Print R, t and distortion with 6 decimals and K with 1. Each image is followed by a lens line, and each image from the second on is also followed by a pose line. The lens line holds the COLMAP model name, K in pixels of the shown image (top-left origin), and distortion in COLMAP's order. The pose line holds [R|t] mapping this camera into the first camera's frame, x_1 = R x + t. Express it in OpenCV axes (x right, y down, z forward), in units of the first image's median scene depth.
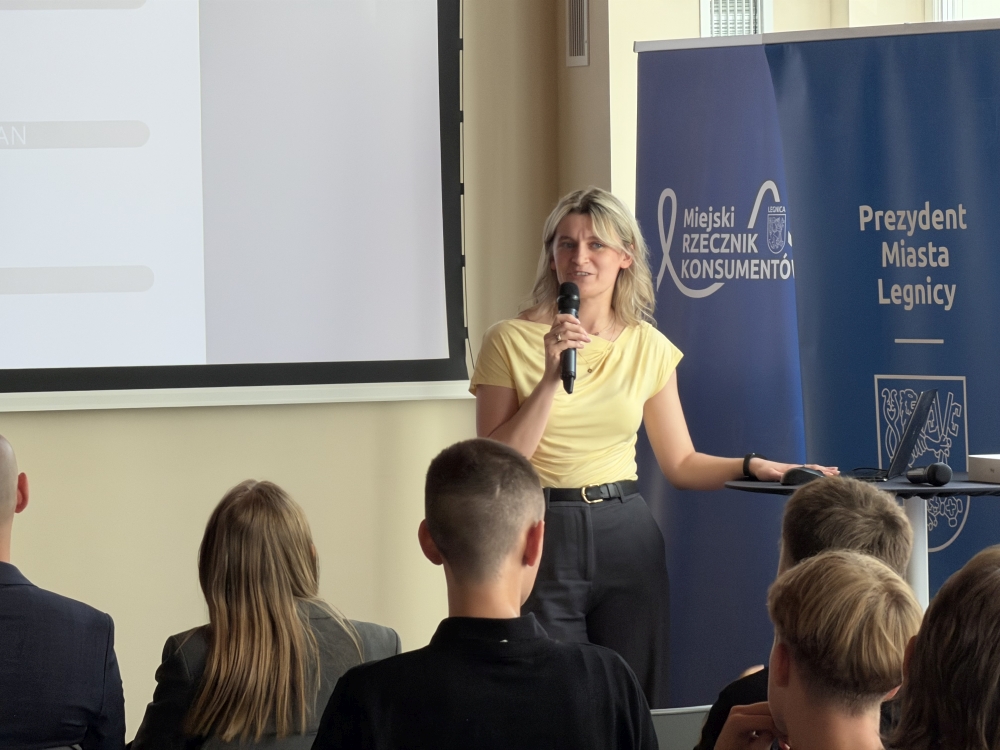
lens RADIAL K [[5789.0, 0, 500.0], [0, 5789.0, 375.0], [0, 0, 1]] dist [-0.124636, -26.900659]
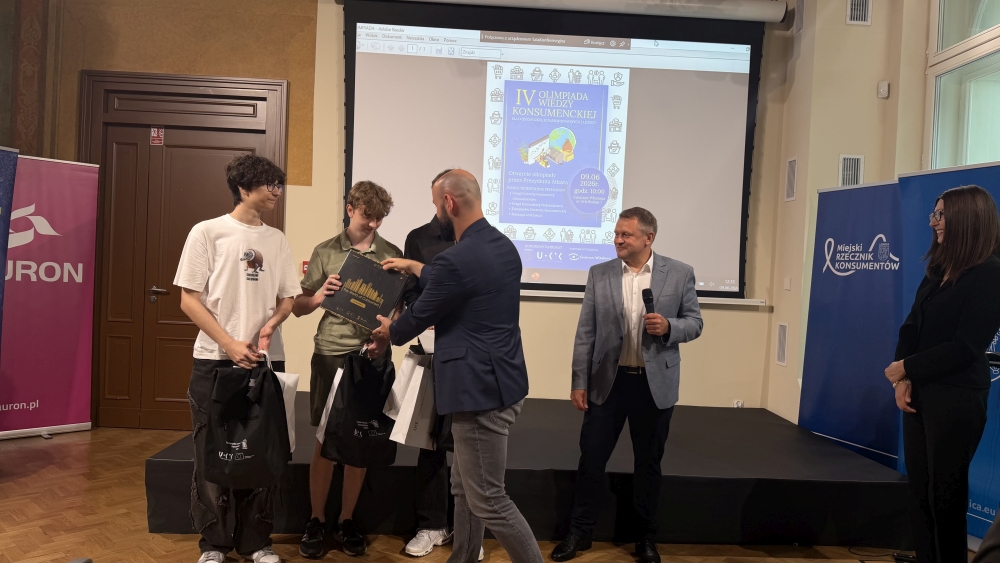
lens RADIAL K [[706.6, 0, 498.7], [0, 706.6, 283.9], [0, 0, 1]] dist [0.054319, -0.053298]
pose [[0.970917, 0.062976, -0.230987, -0.052833], [-0.066283, 0.997779, -0.006578, 0.004730], [0.230060, 0.021698, 0.972935, 0.656837]]
